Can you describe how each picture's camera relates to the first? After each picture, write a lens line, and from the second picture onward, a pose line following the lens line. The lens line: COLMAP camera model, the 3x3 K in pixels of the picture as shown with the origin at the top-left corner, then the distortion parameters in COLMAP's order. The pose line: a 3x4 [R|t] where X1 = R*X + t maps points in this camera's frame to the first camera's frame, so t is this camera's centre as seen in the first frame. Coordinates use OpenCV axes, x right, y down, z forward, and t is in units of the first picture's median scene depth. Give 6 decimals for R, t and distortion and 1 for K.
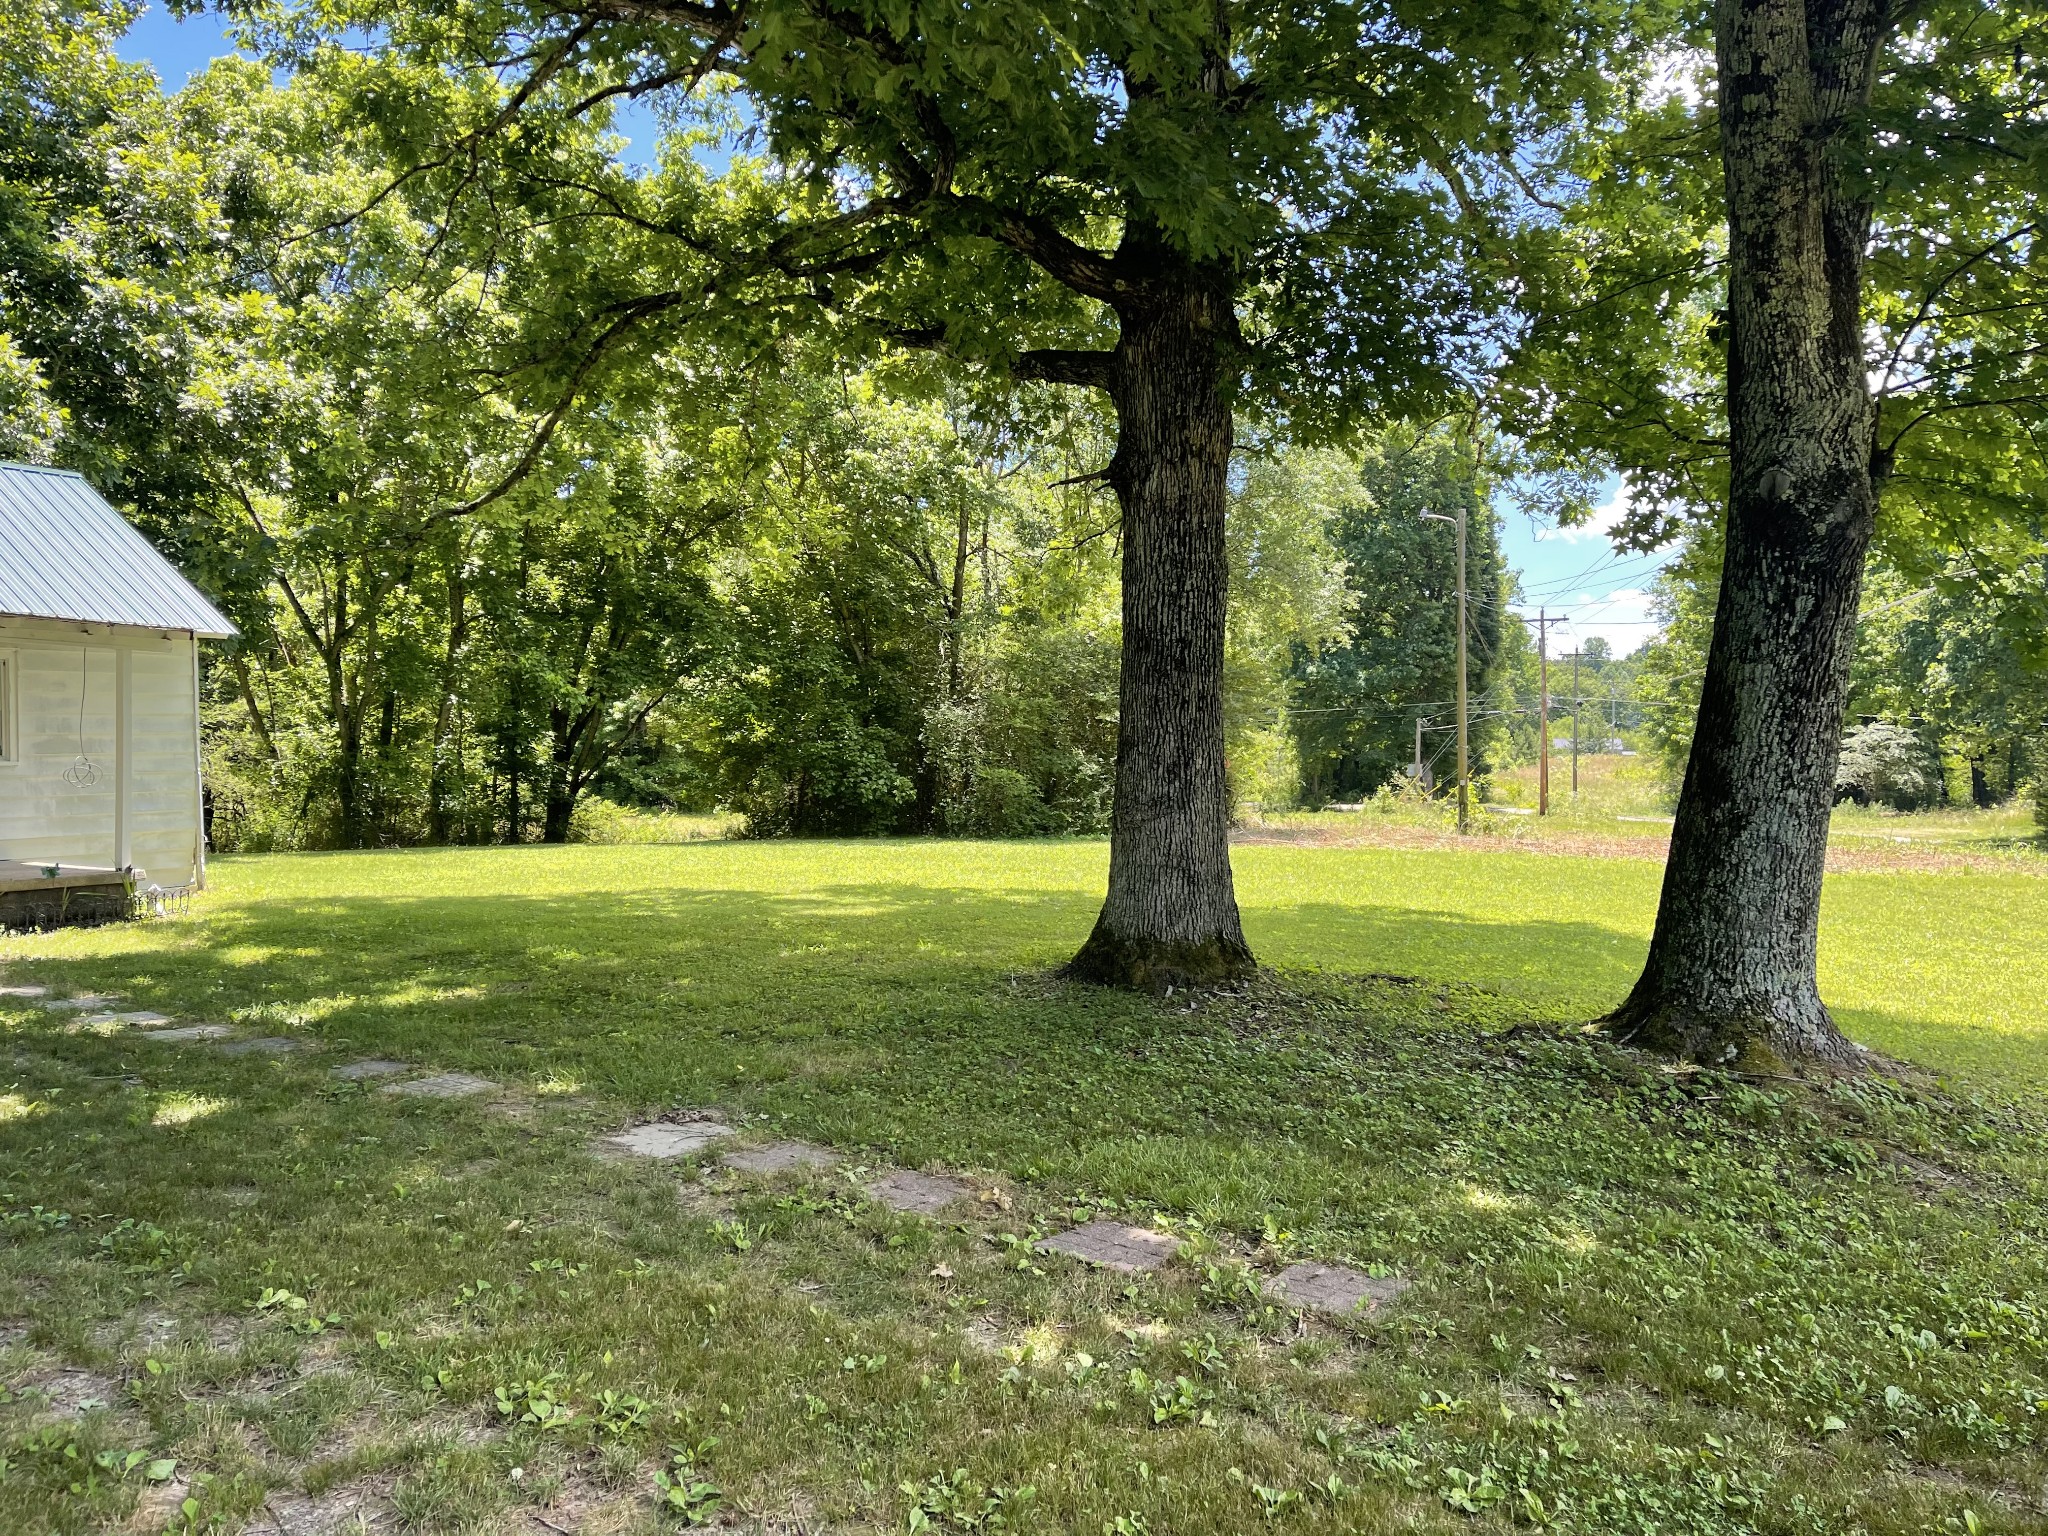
lens RADIAL K [[1533.6, 0, 1014.3], [0, 1533.6, 767.8], [0, 0, 1]] dist [0.048235, -0.062991]
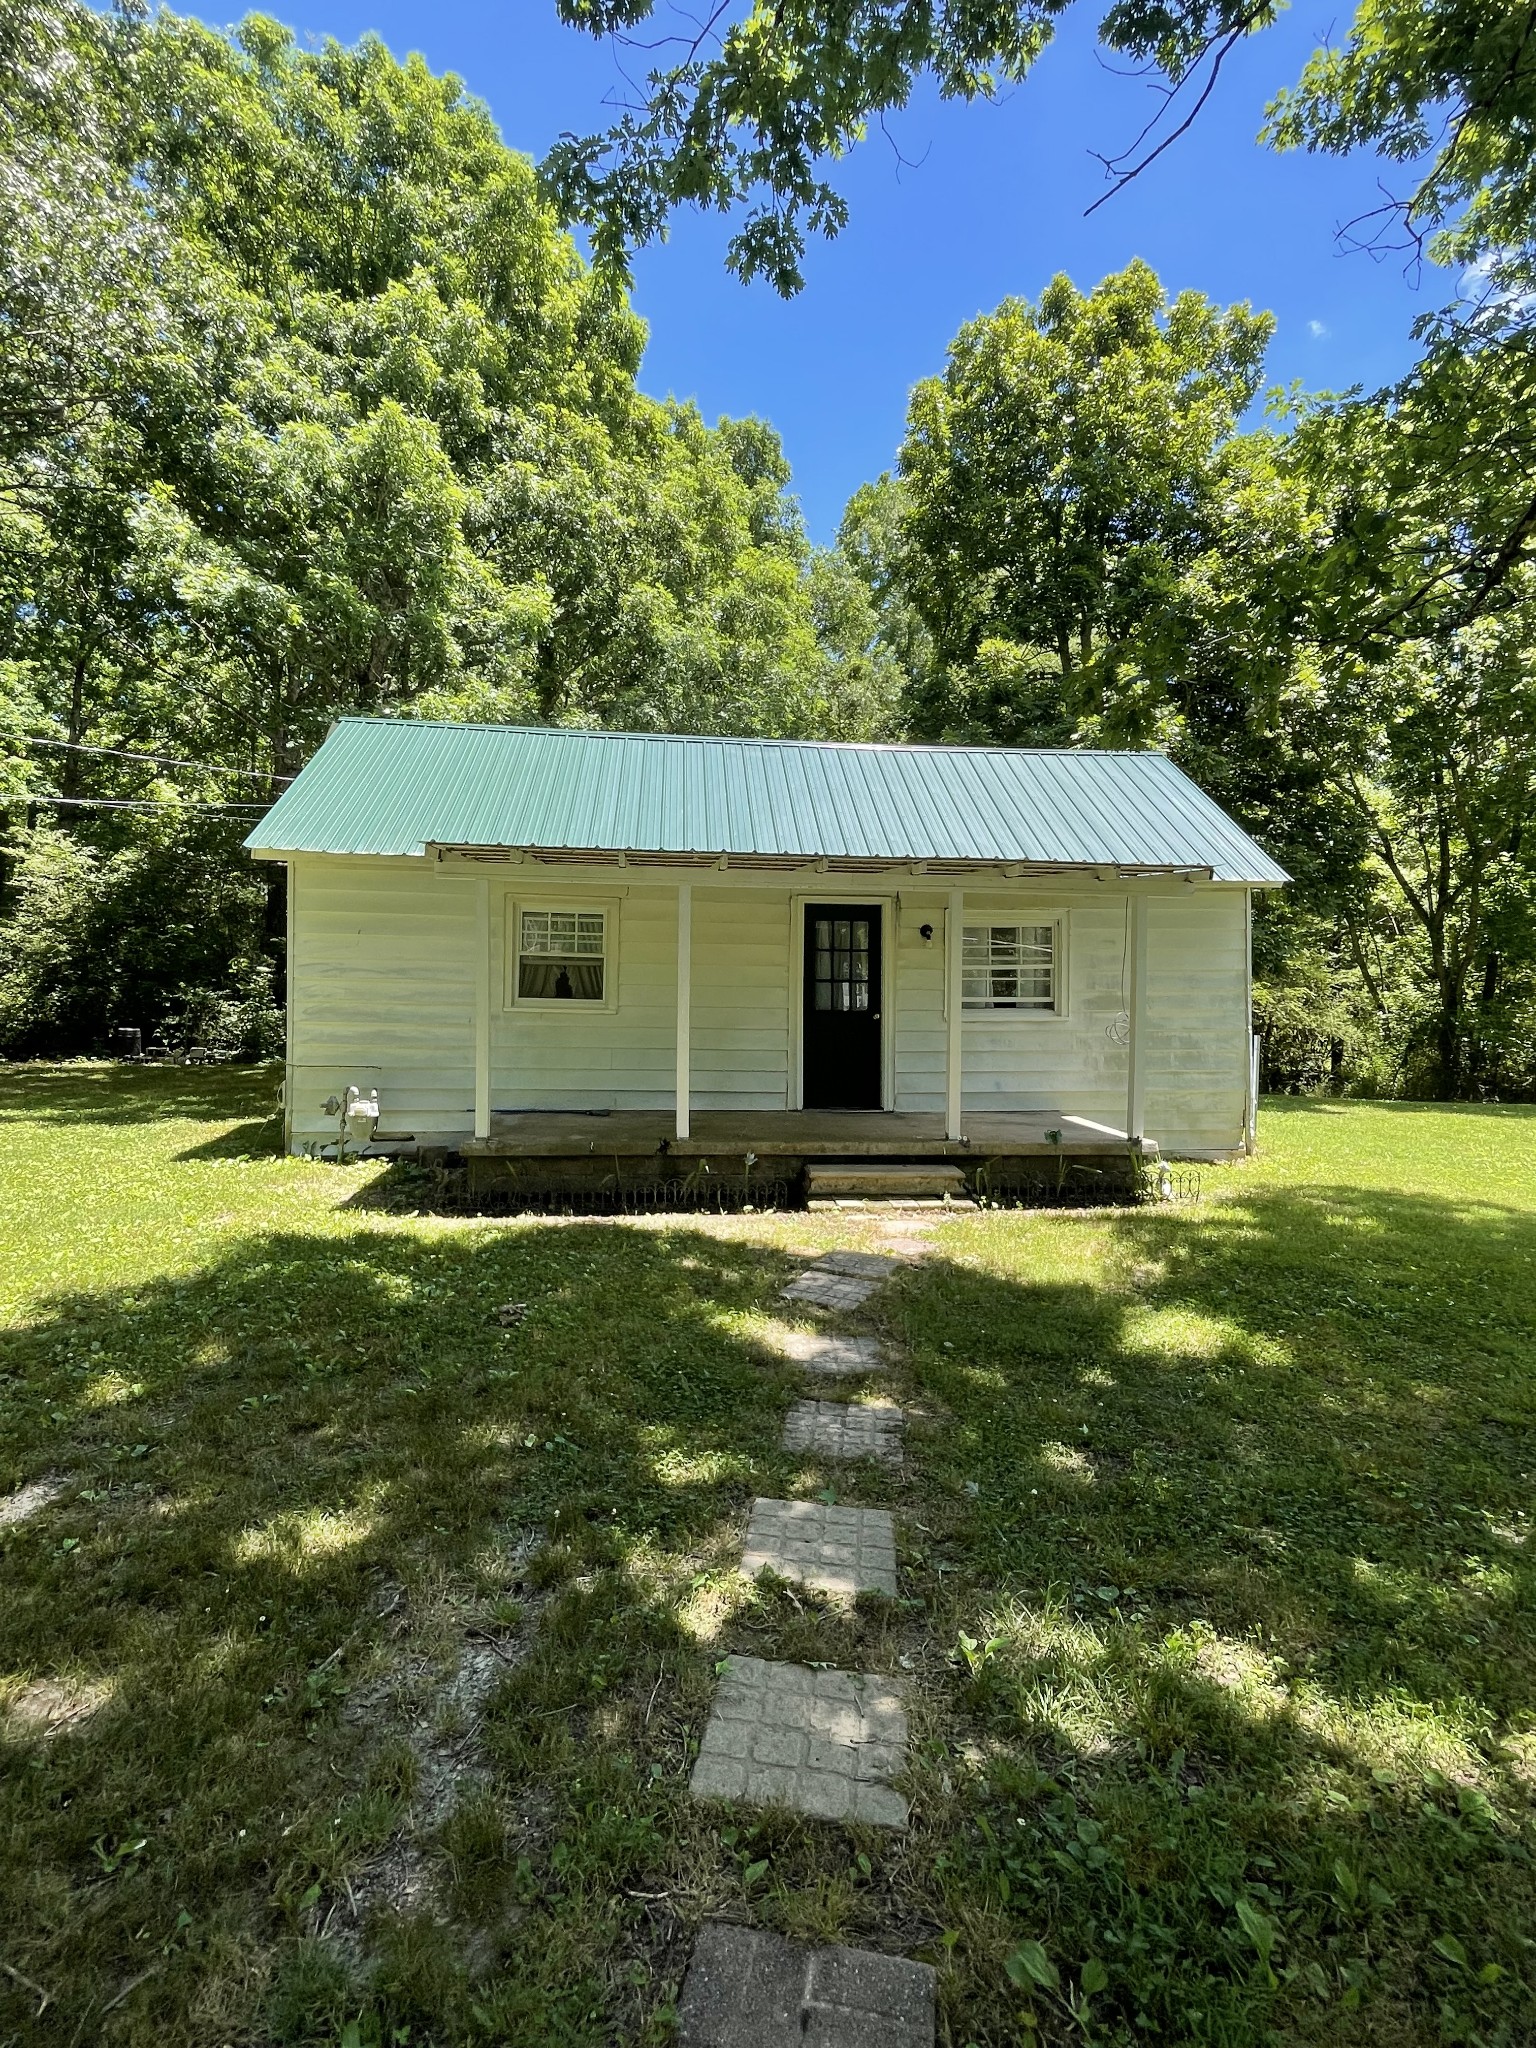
lens RADIAL K [[985.7, 0, 783.7], [0, 985.7, 1009.9], [0, 0, 1]] dist [-0.002111, 0.000829]
pose [[0.529233, 0.012708, -0.848382, -0.113678], [-0.018085, 0.999830, 0.003695, -0.004443], [0.848284, 0.013387, 0.529372, 0.298952]]
